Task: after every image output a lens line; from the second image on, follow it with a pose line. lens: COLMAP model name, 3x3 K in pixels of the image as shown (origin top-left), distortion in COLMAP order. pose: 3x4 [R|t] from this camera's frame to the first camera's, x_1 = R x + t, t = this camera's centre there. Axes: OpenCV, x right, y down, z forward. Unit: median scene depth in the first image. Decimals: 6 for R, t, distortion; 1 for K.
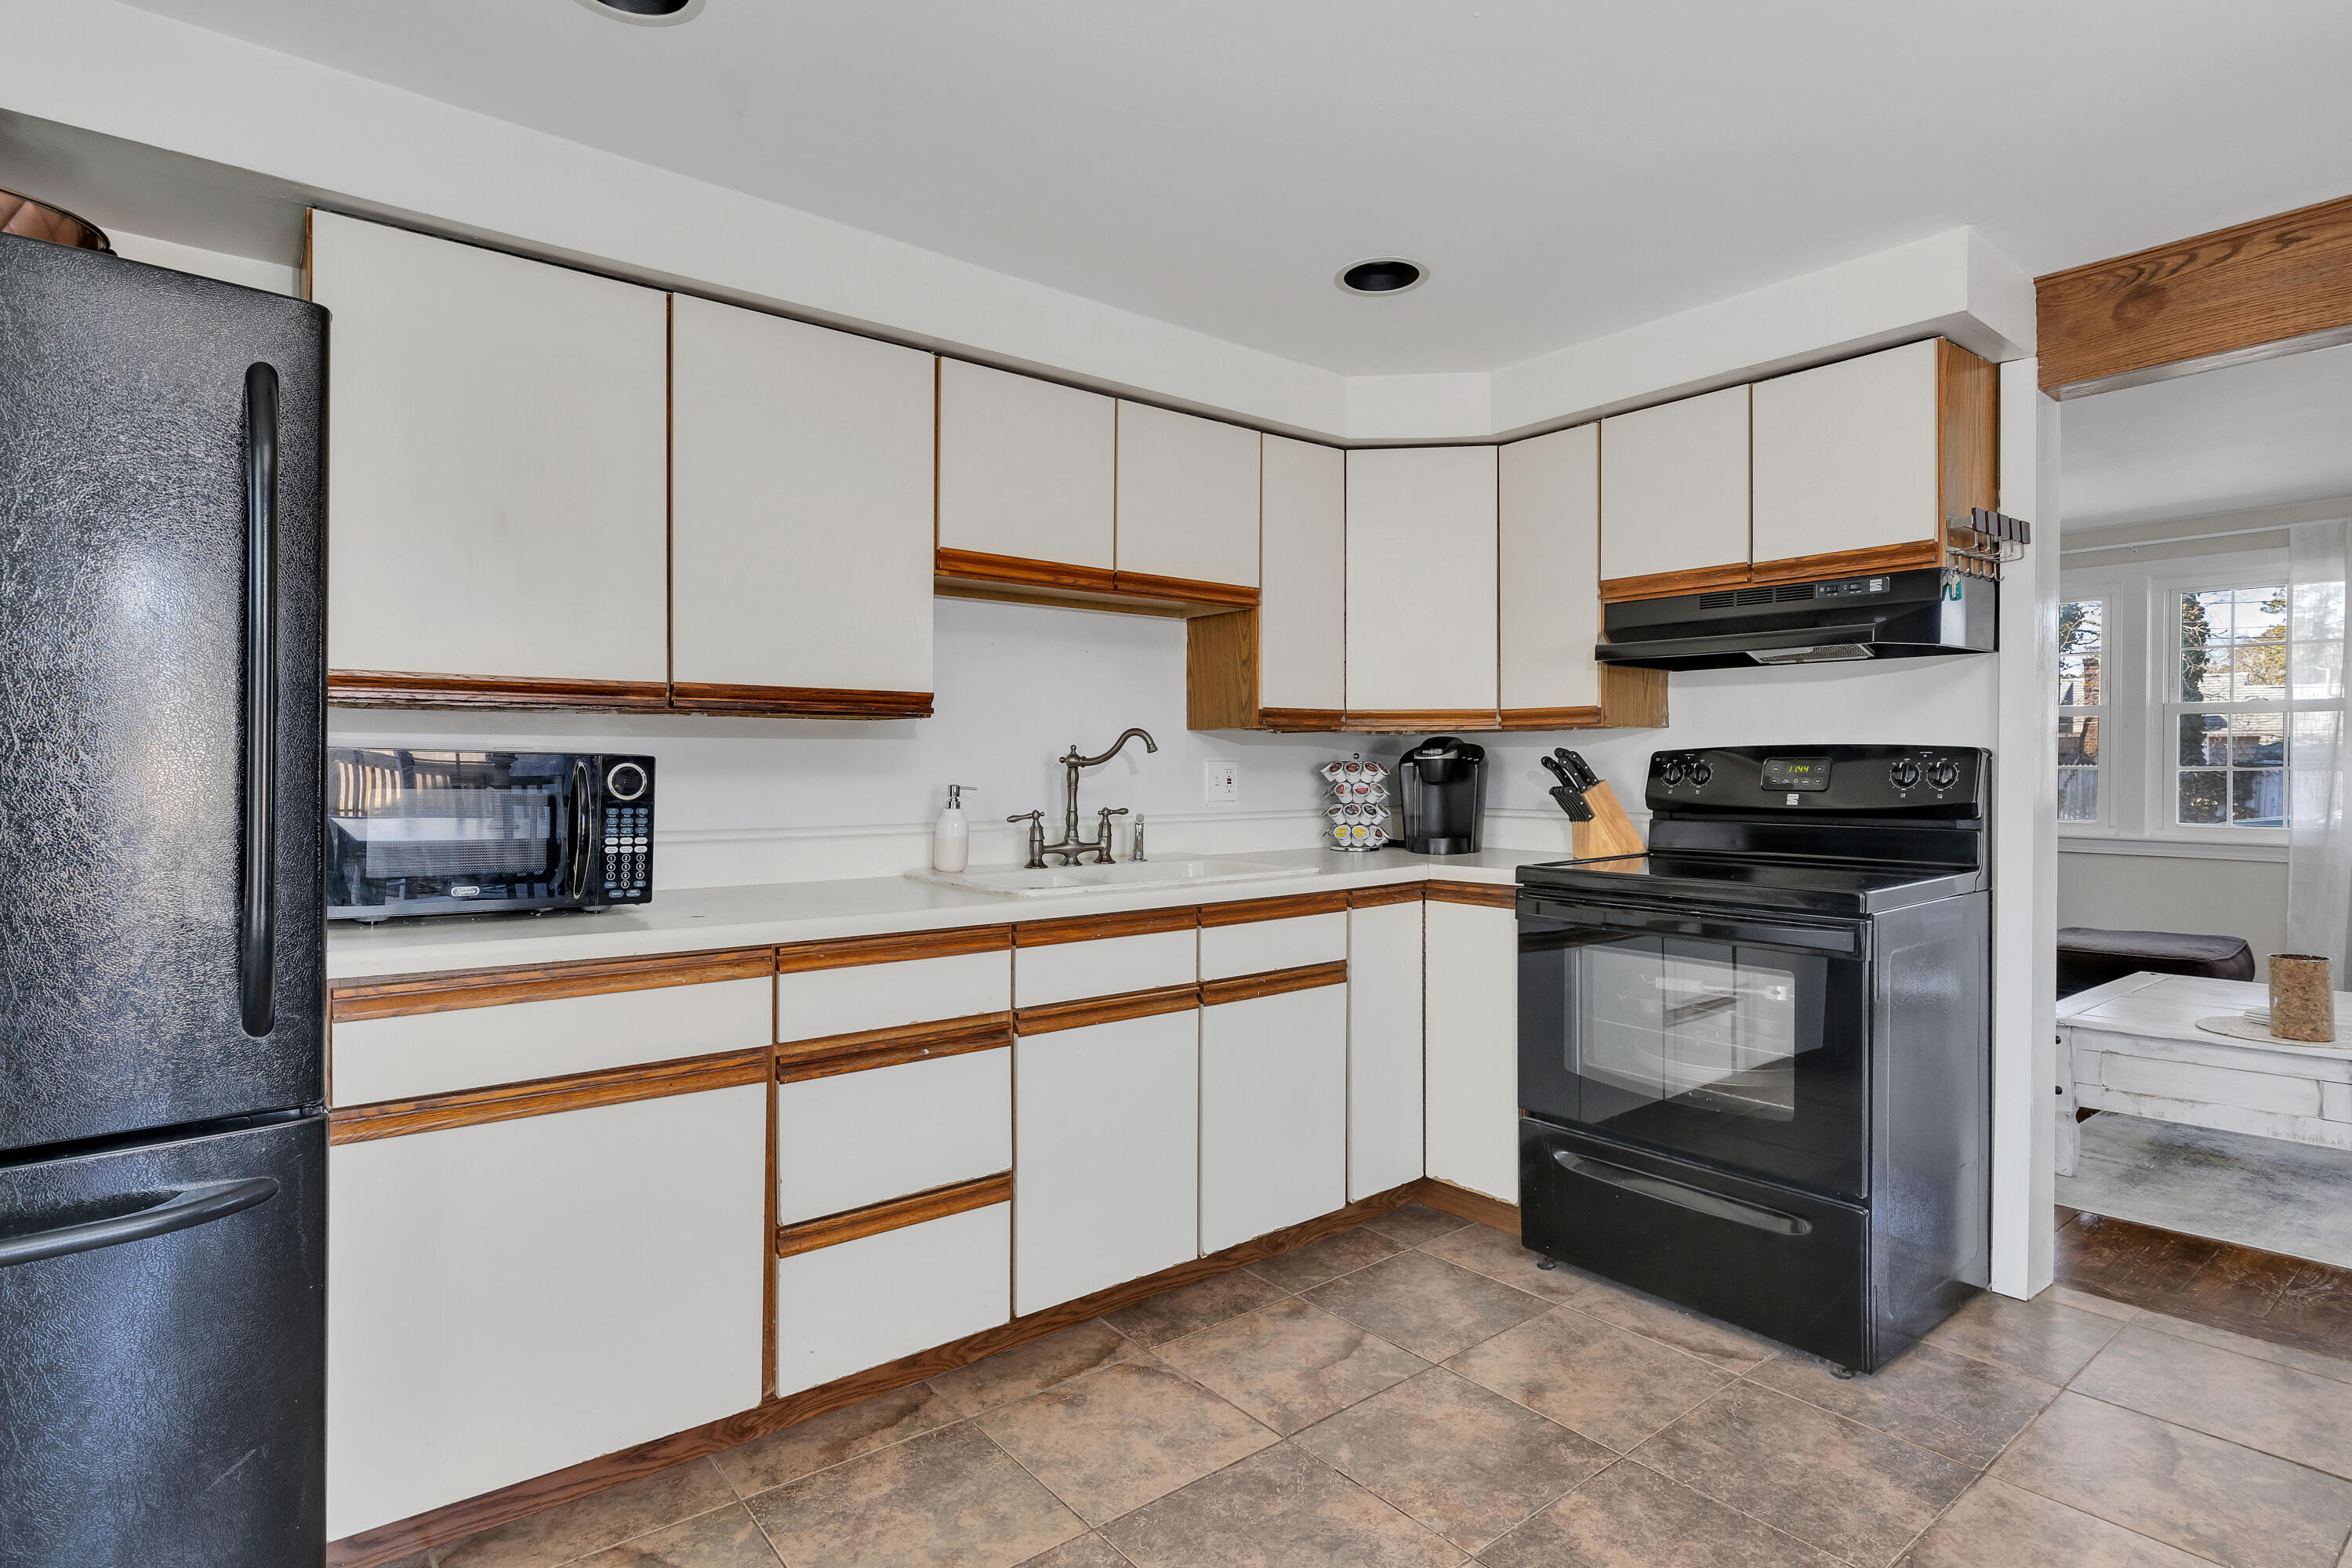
lens RADIAL K [[1225.9, 0, 1187.6], [0, 1225.9, 770.9], [0, 0, 1]] dist [0.002886, 0.000090]
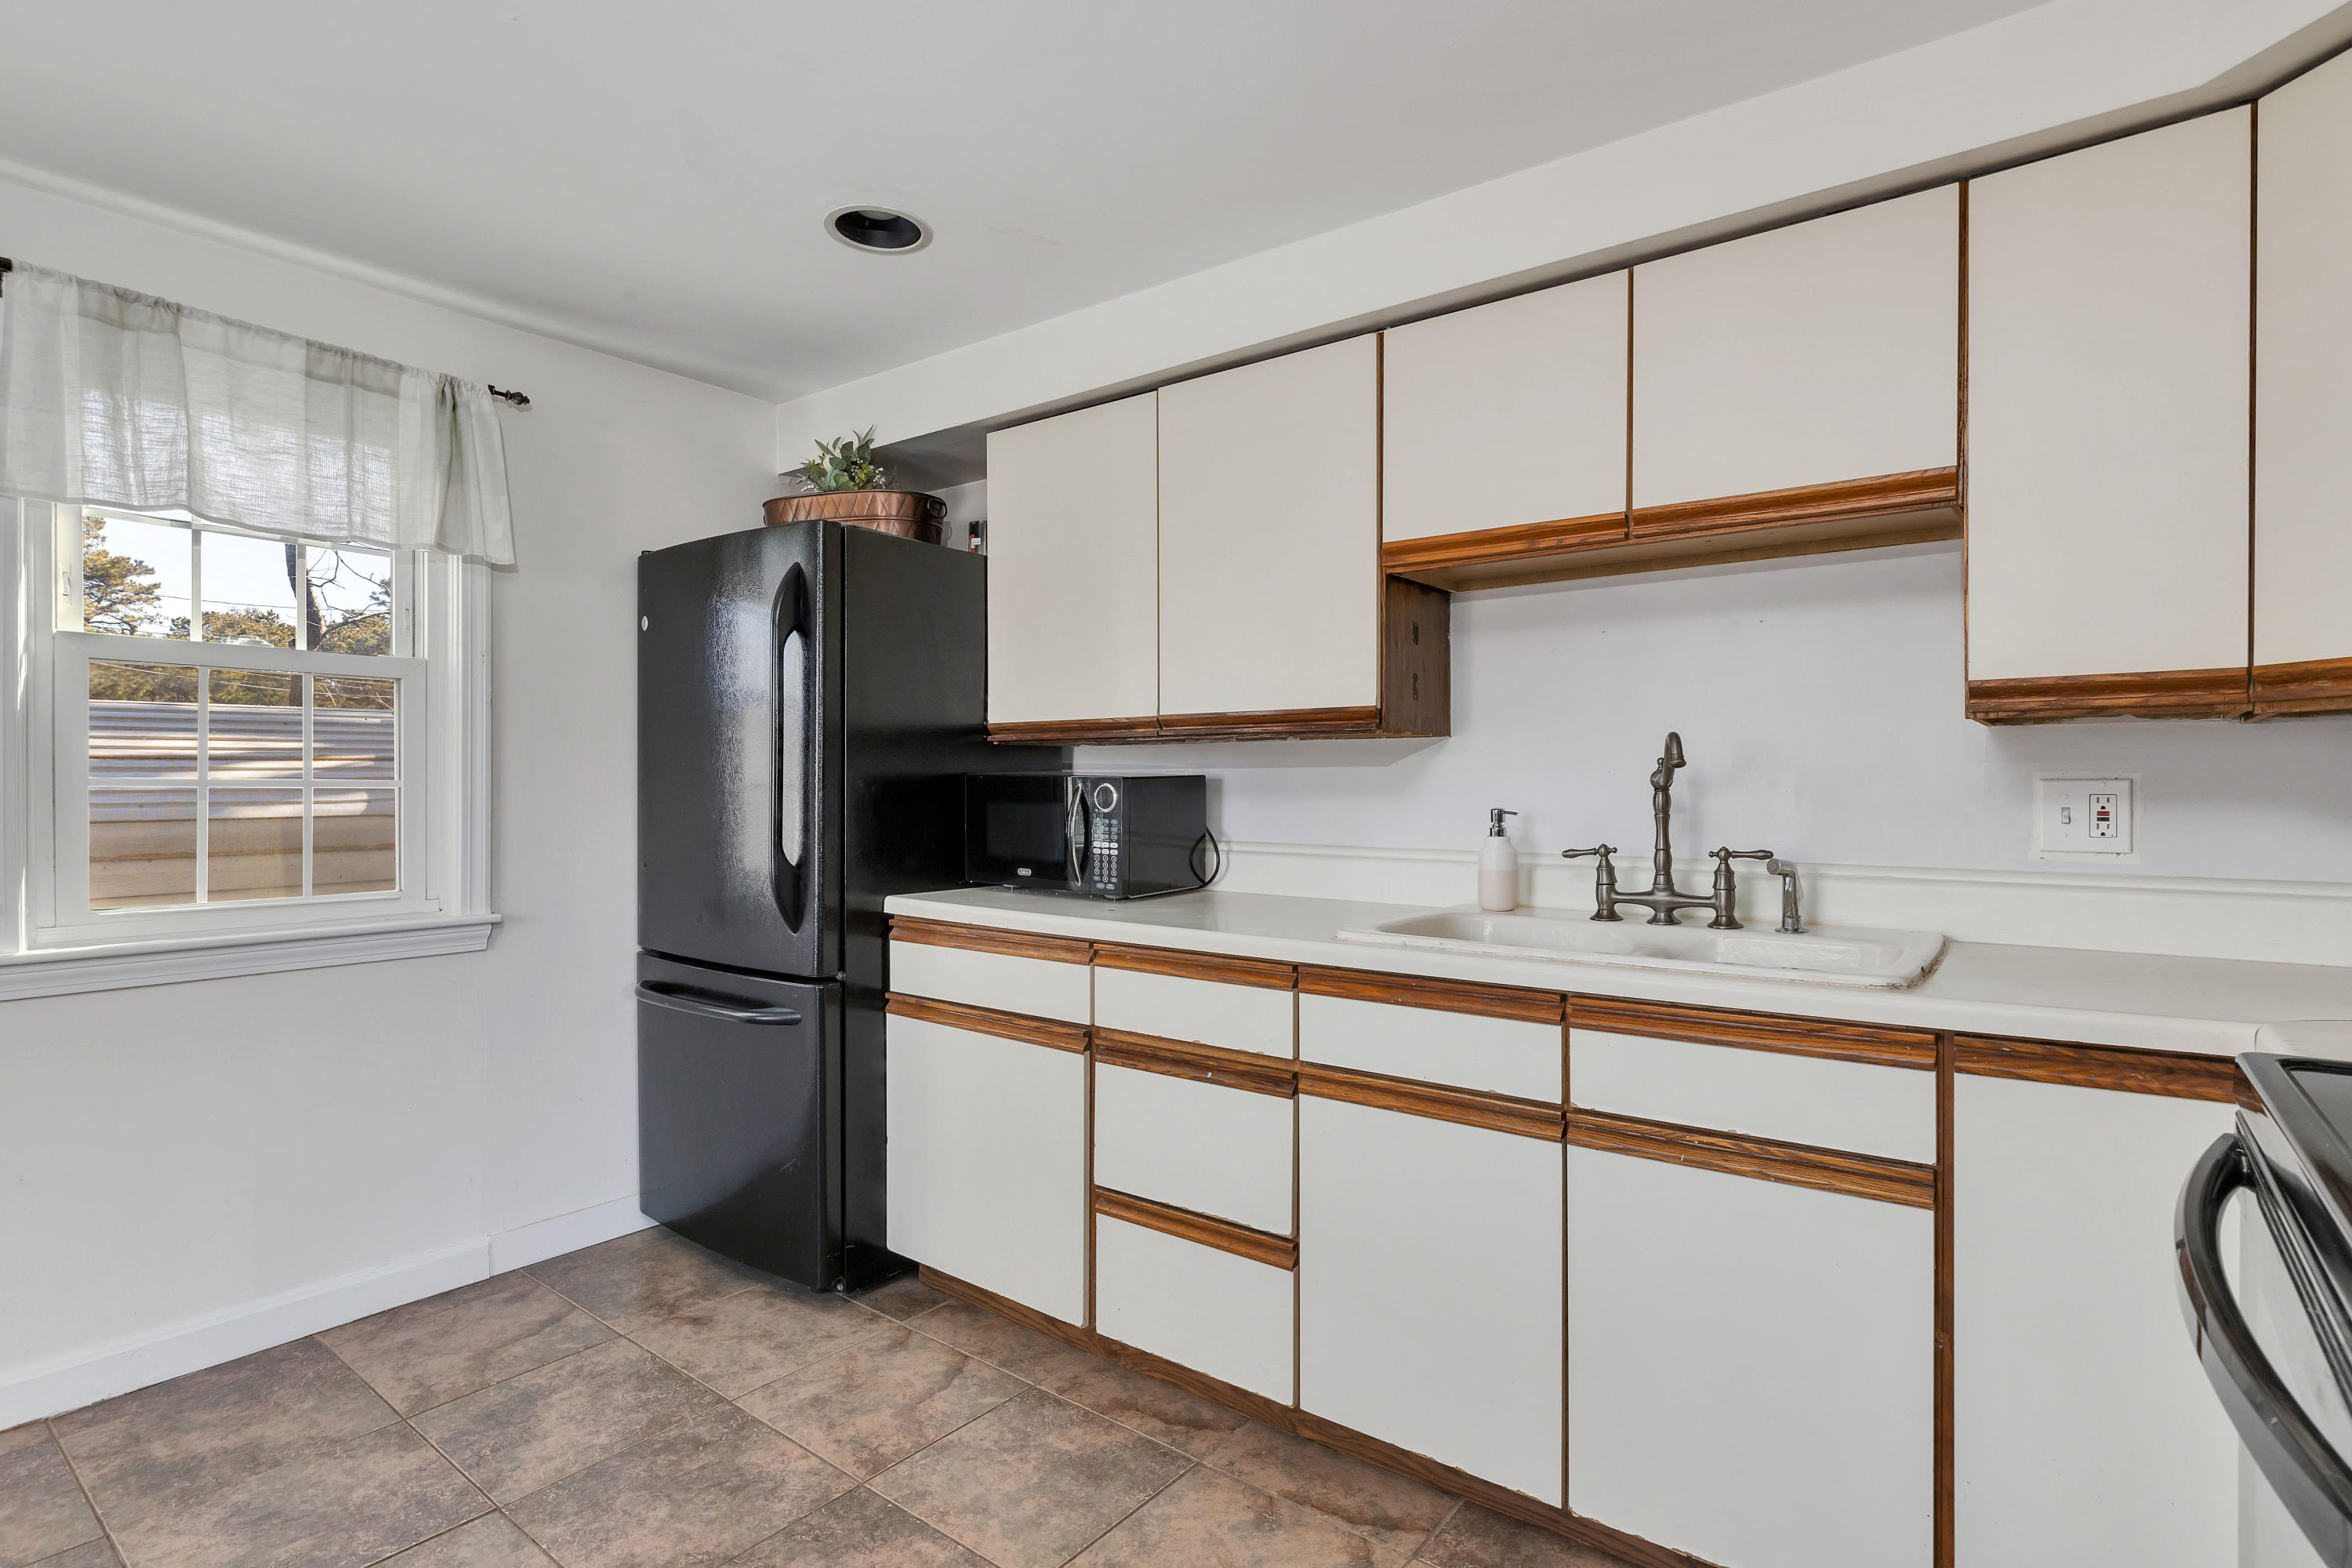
lens RADIAL K [[1175.4, 0, 1174.7], [0, 1175.4, 789.3], [0, 0, 1]] dist [0.002809, 0.000081]
pose [[0.225540, 0.005737, -0.974217, 0.667064], [-0.005215, 0.999975, 0.004682, -0.005593], [0.974220, 0.004025, 0.225565, 0.717952]]
